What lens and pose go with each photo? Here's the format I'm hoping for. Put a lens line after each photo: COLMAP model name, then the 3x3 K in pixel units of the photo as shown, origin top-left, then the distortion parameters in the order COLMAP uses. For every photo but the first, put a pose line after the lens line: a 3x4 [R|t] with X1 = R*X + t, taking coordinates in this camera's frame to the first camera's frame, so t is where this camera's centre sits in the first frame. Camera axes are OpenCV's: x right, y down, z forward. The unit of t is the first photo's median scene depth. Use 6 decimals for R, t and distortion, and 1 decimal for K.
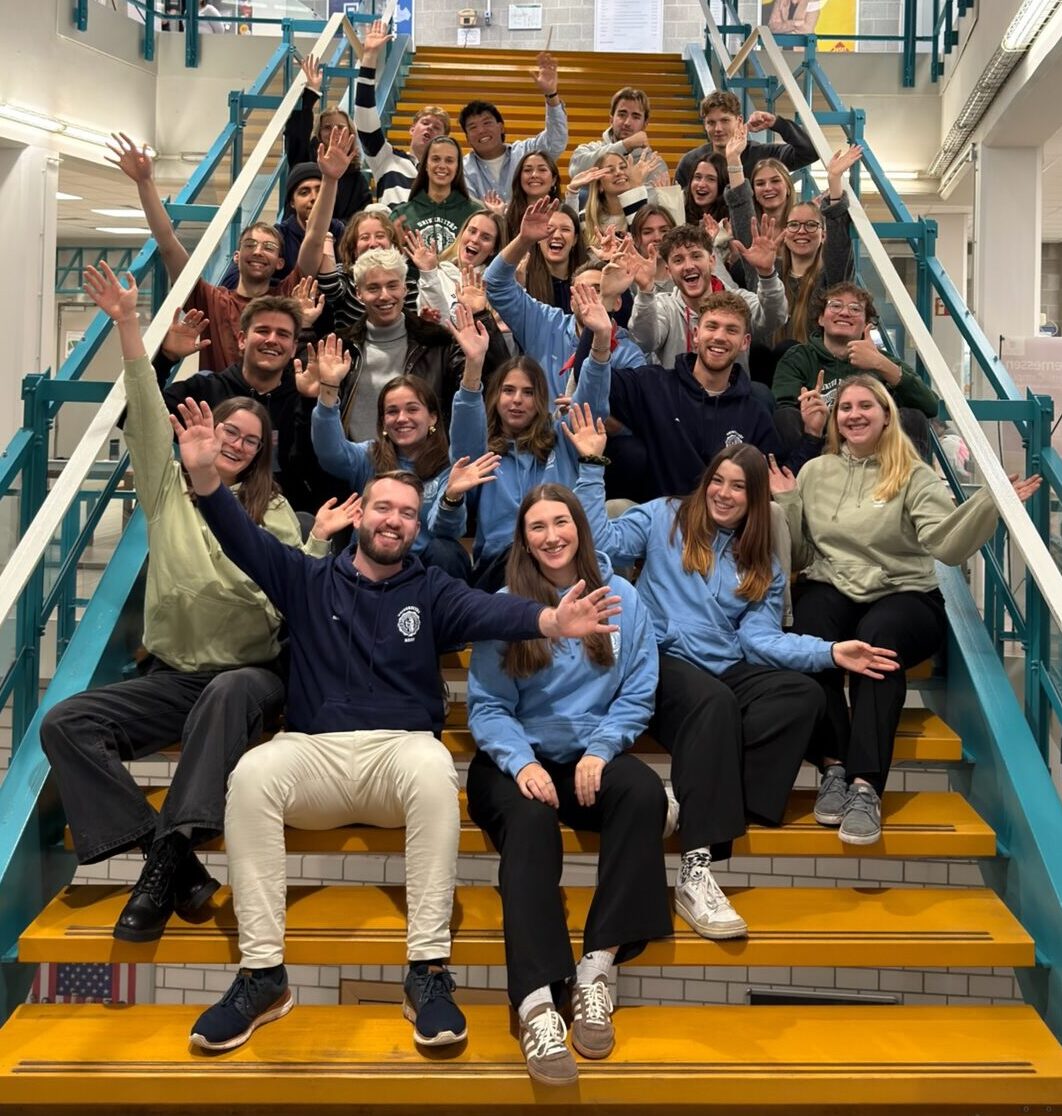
lens RADIAL K [[909.5, 0, 532.3], [0, 909.5, 557.4], [0, 0, 1]] dist [0.002365, 0.001512]
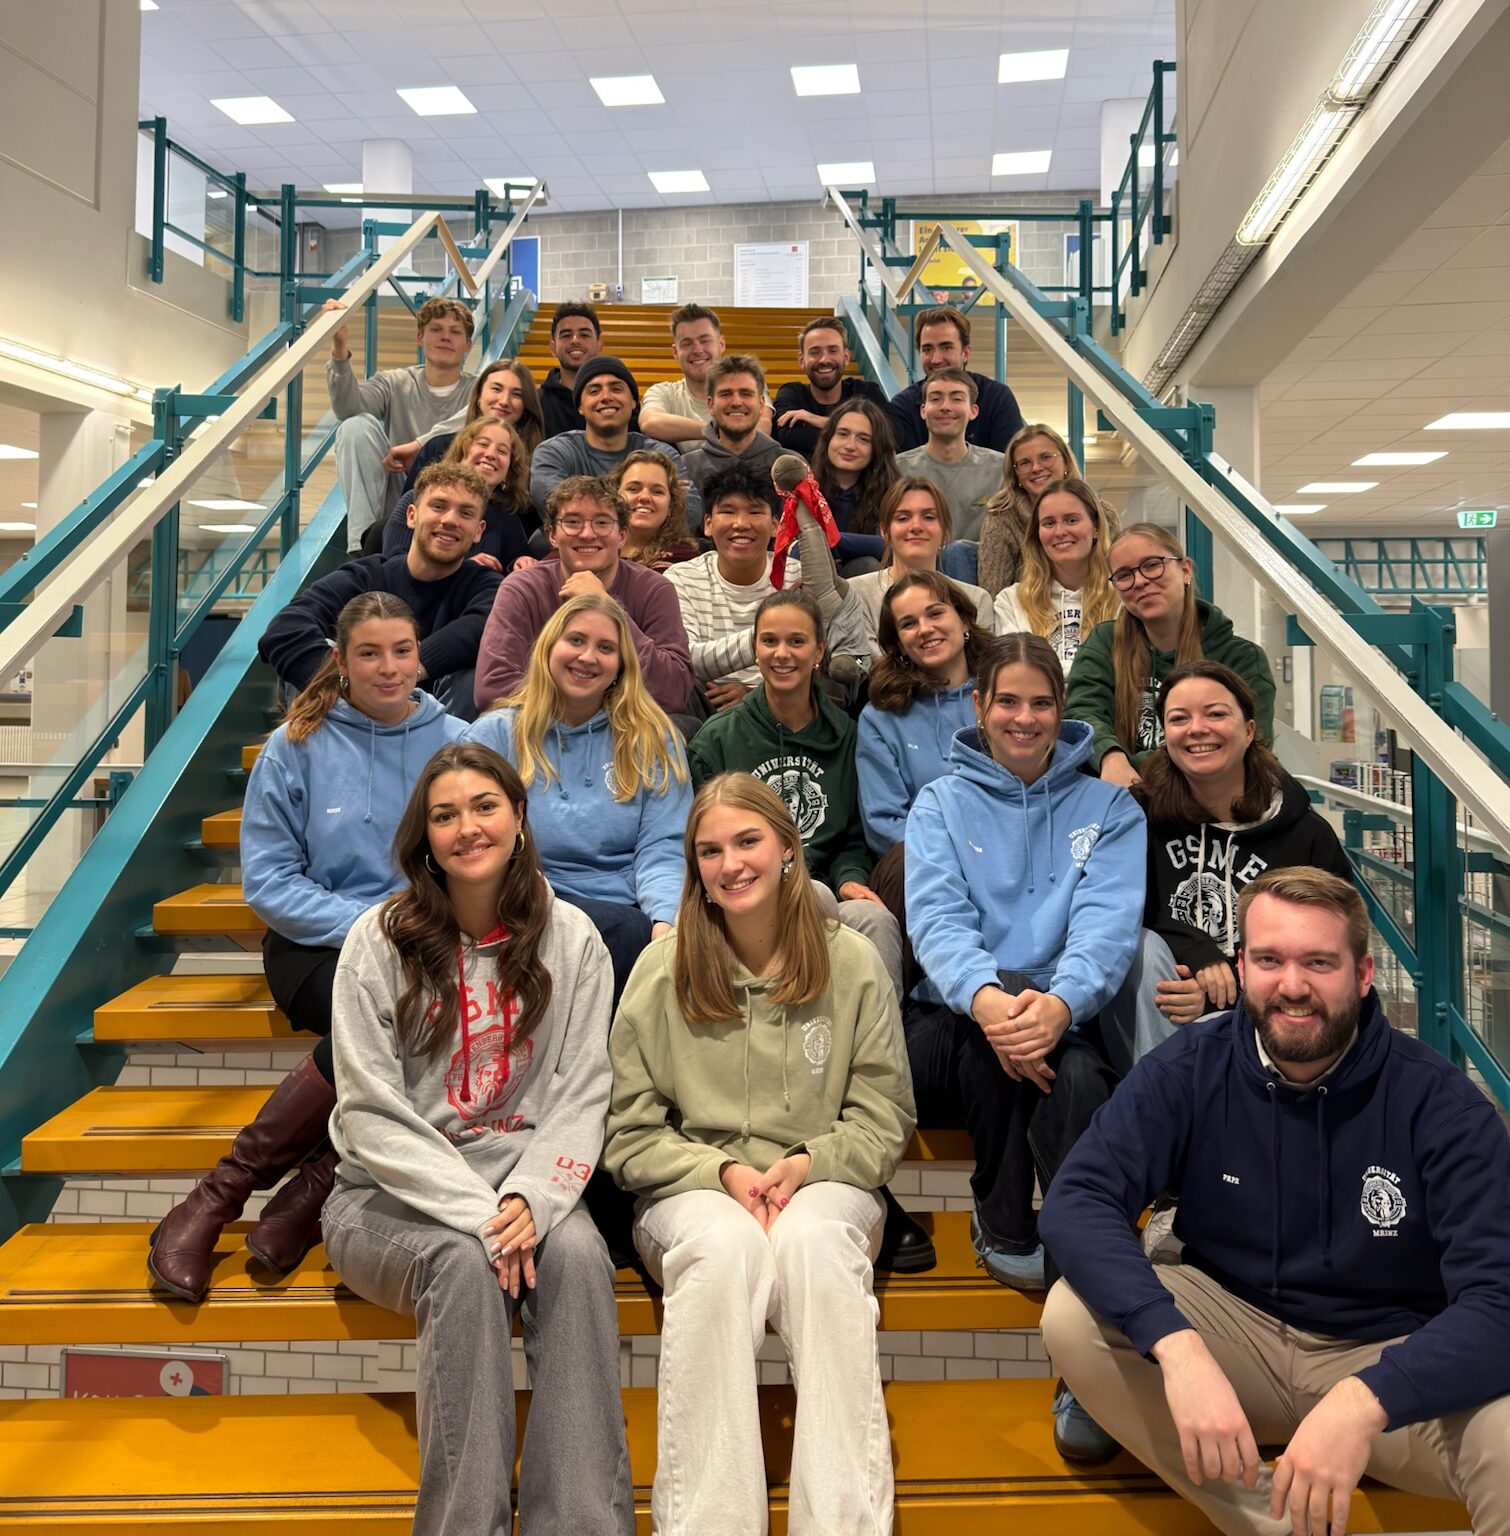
lens RADIAL K [[1790.2, 0, 754.2], [0, 1790.2, 767.9], [0, 0, 1]] dist [-0.099640, 0.000000]
pose [[0.998996, -0.017344, 0.041313, 0.004348], [0.019309, 0.998678, -0.047646, -0.017254], [-0.040432, 0.048396, 0.998010, -0.694899]]
